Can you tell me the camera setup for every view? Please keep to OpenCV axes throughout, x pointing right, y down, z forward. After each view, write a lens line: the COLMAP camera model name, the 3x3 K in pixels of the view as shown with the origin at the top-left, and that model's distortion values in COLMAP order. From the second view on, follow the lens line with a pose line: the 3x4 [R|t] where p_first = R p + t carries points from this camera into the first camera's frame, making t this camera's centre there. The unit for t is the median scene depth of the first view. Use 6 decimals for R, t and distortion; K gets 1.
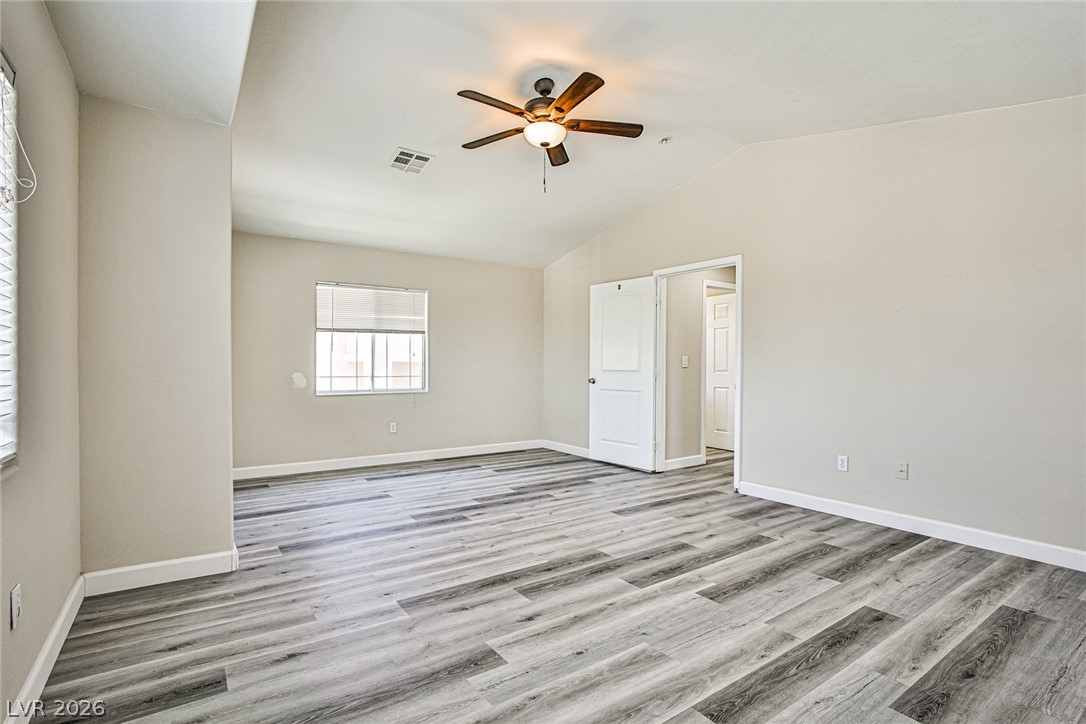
lens RADIAL K [[510.6, 0, 544.3], [0, 510.6, 361.1], [0, 0, 1]] dist [-0.036134, 0.015202]
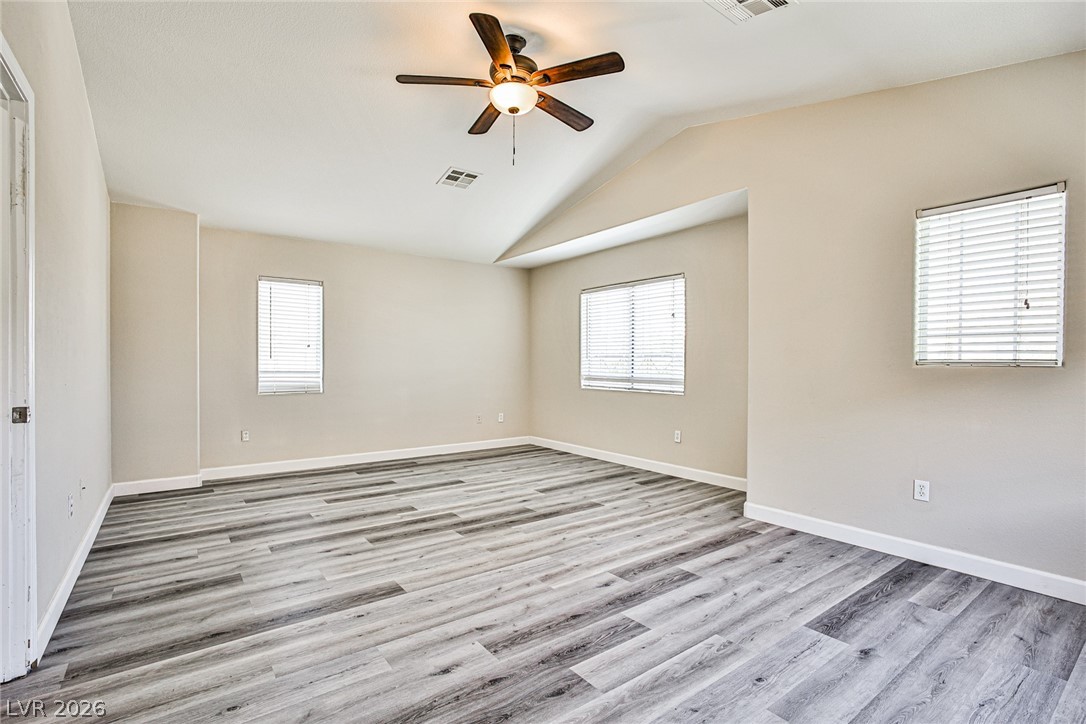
lens RADIAL K [[492.6, 0, 541.5], [0, 492.6, 363.8], [0, 0, 1]] dist [-0.032539, 0.016008]
pose [[-0.999674, -0.004674, -0.025109, -0.029170], [-0.004454, 0.999951, -0.008792, 0.016849], [0.025149, -0.008677, -0.999646, 1.973593]]
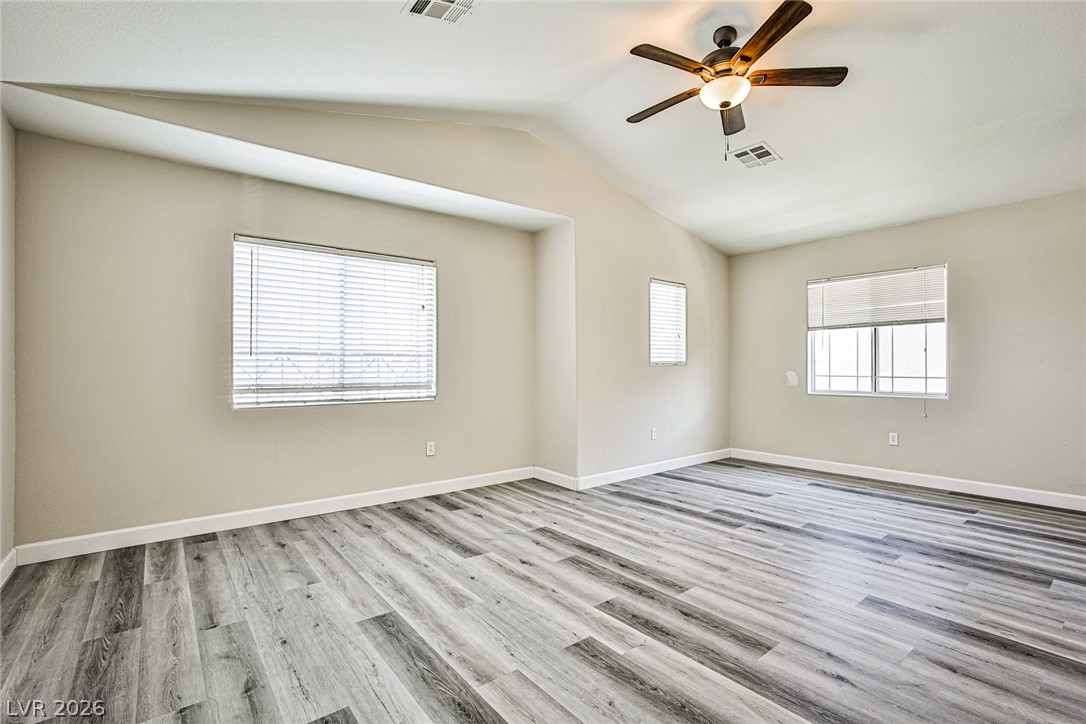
lens RADIAL K [[510.6, 0, 544.3], [0, 510.6, 361.1], [0, 0, 1]] dist [-0.036134, 0.015202]
pose [[0.054879, -0.011975, -0.998421, 0.886574], [0.012349, 0.999860, -0.011313, 0.011444], [0.998417, -0.011709, 0.055019, 0.694062]]
